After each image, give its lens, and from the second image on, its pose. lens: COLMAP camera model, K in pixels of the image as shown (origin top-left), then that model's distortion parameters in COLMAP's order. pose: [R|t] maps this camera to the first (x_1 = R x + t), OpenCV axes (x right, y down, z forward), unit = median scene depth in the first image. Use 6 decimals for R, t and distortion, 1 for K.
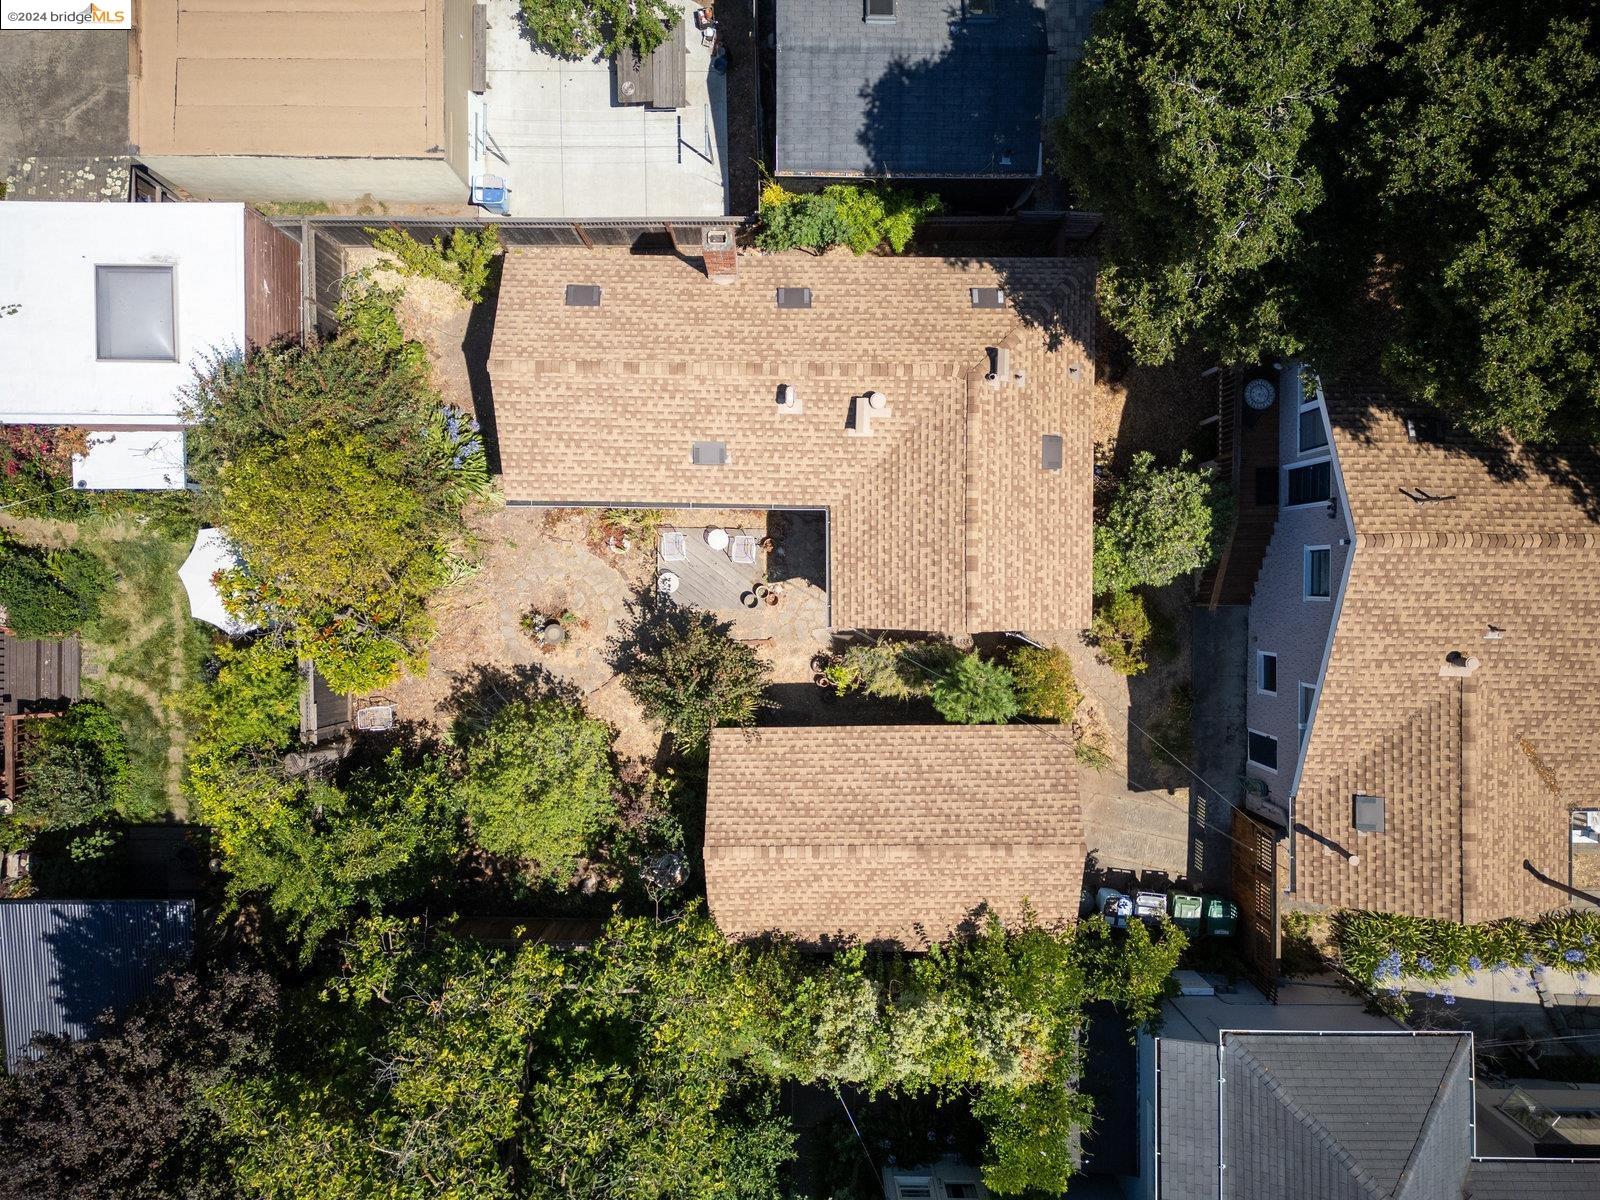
lens RADIAL K [[1122.0, 0, 807.5], [0, 1122.0, 585.4], [0, 0, 1]] dist [0.097137, -0.108960]
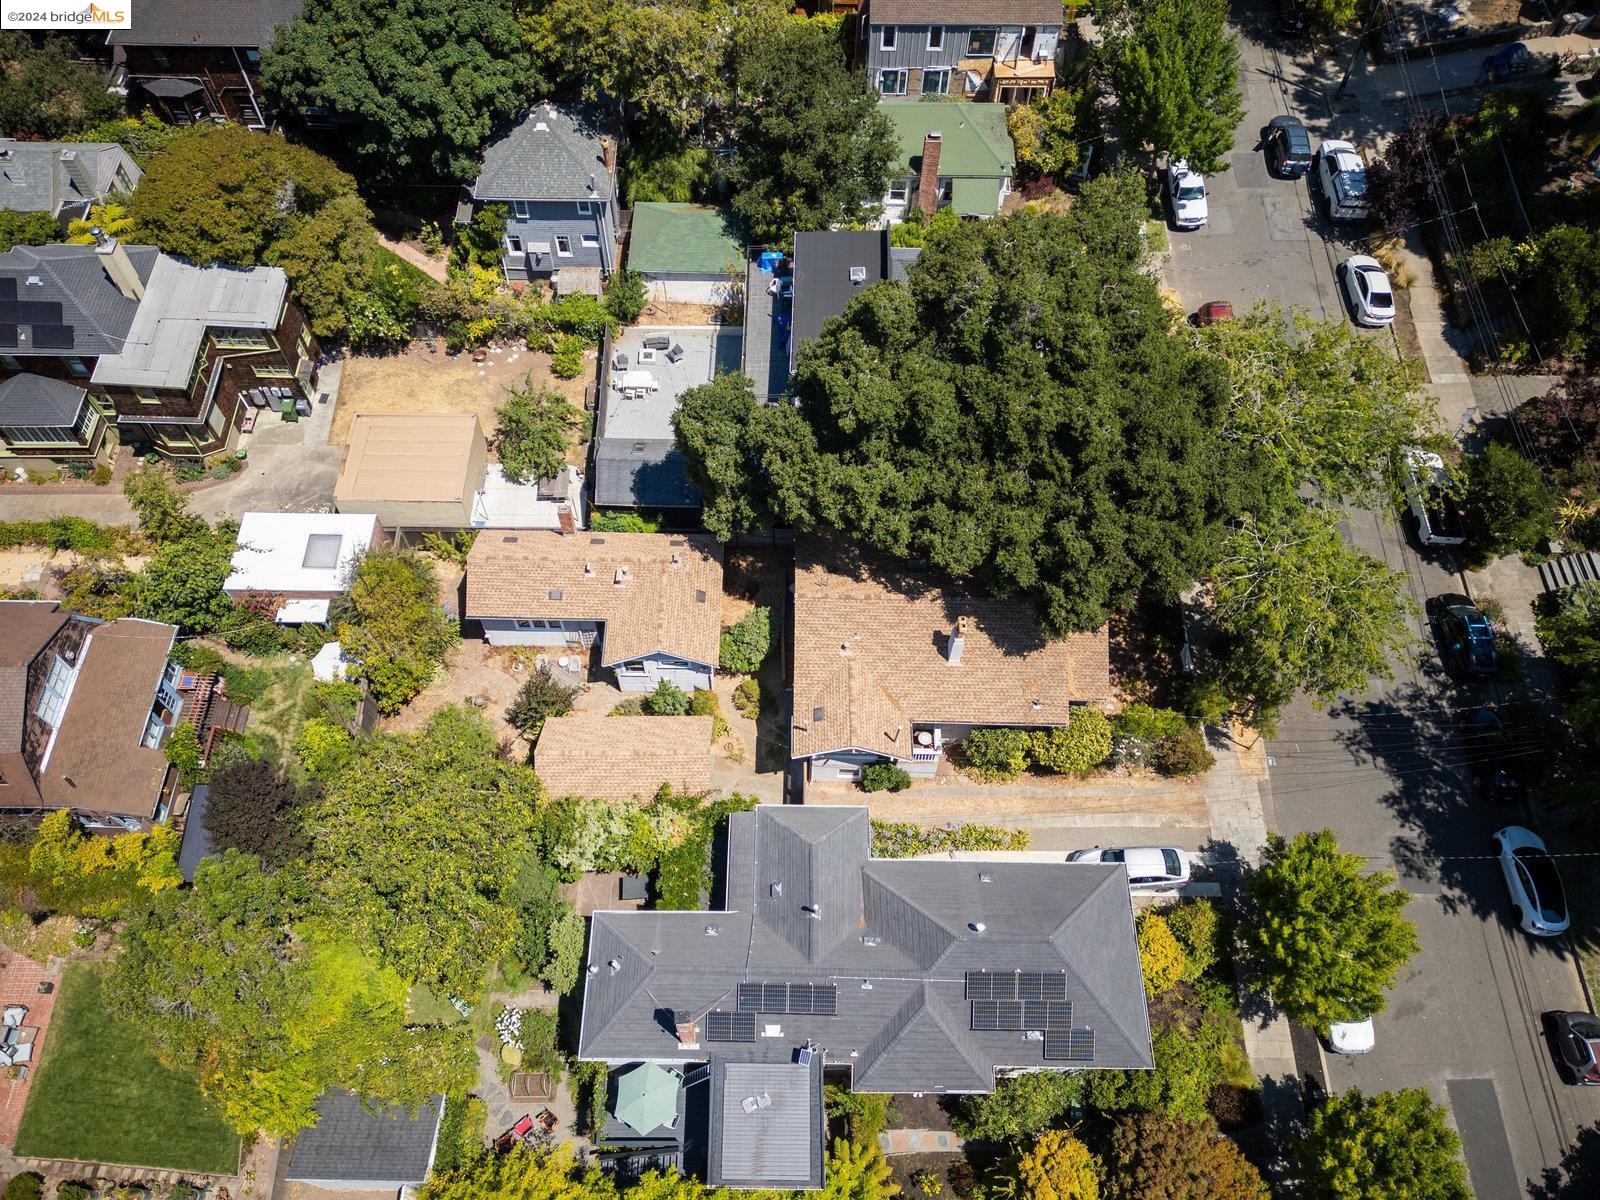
lens RADIAL K [[1133.7, 0, 789.5], [0, 1133.7, 683.2], [0, 0, 1]] dist [0.067897, -0.048346]
pose [[0.999958, 0.009127, 0.000438, 0.383359], [-0.007807, 0.878291, -0.478063, 1.125216], [-0.004747, 0.478040, 0.878325, -0.961278]]
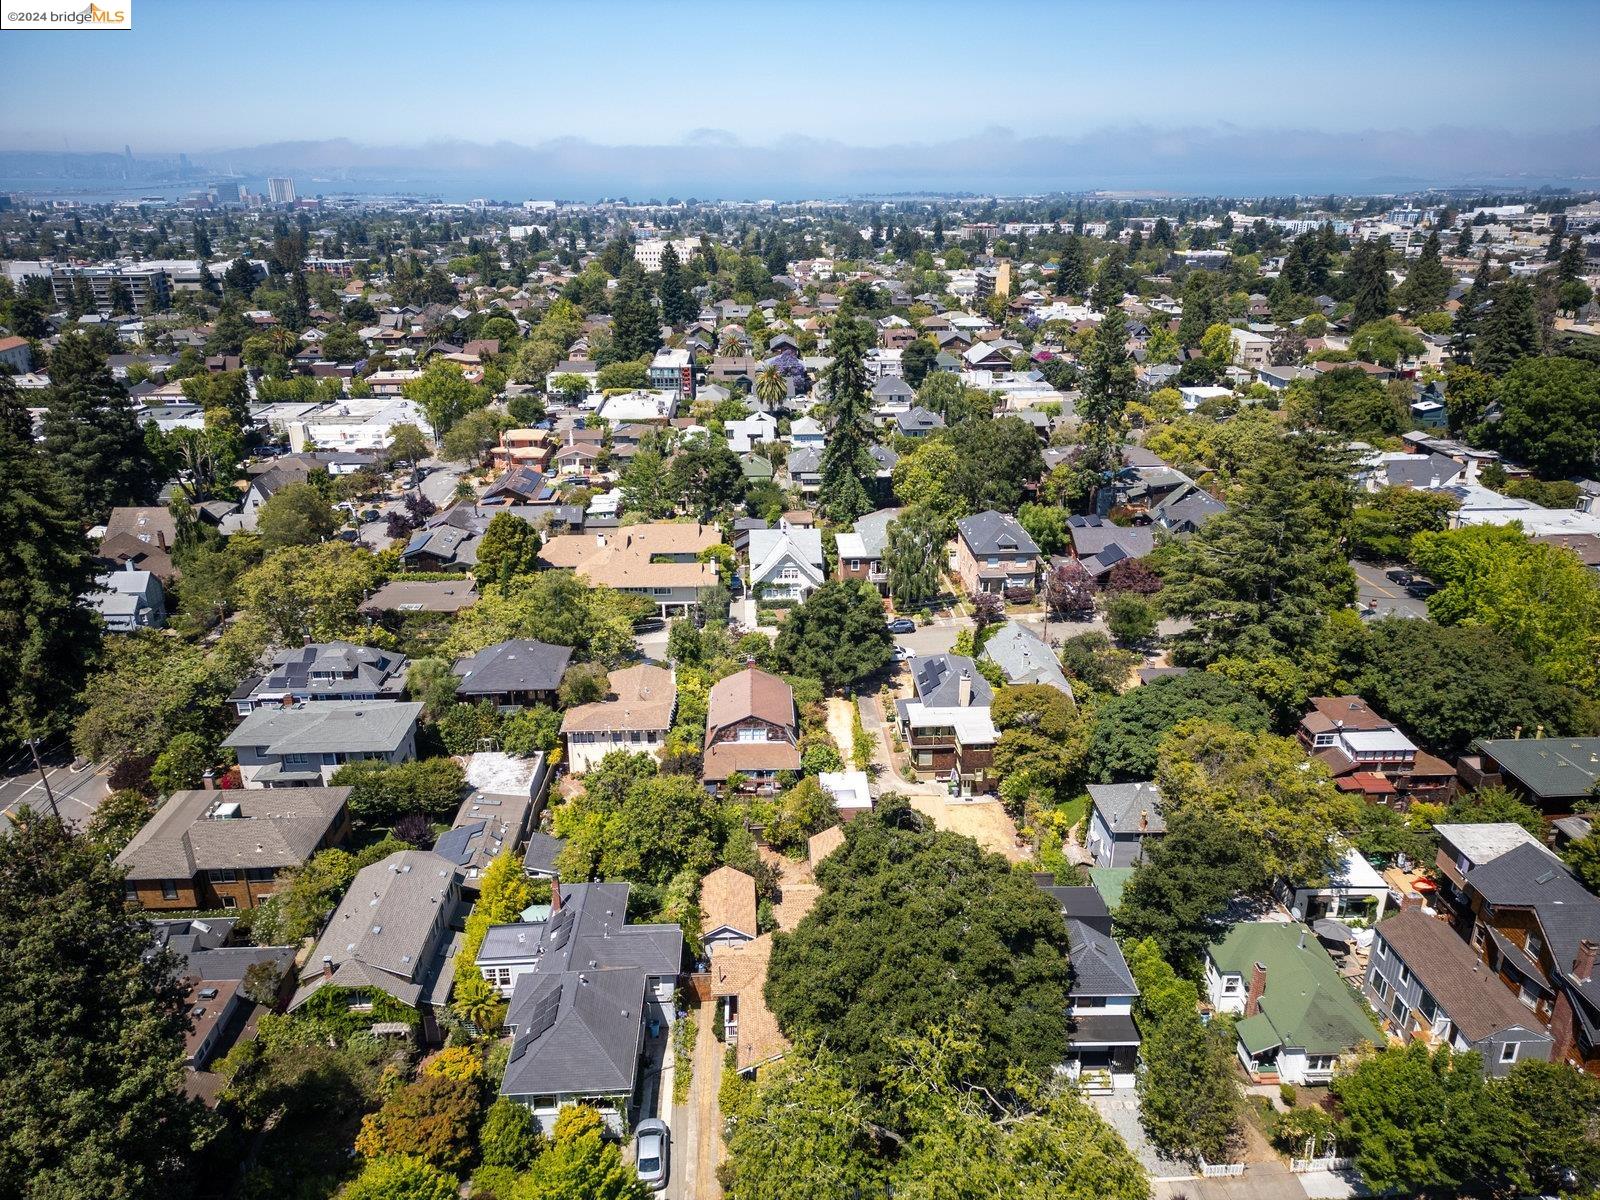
lens RADIAL K [[1122.0, 0, 807.5], [0, 1122.0, 585.4], [0, 0, 1]] dist [0.097137, -0.108960]
pose [[0.049583, 0.343362, -0.937893, 3.307780], [-0.998769, 0.018442, -0.046050, 0.107660], [0.001485, 0.939022, 0.343854, -1.324495]]
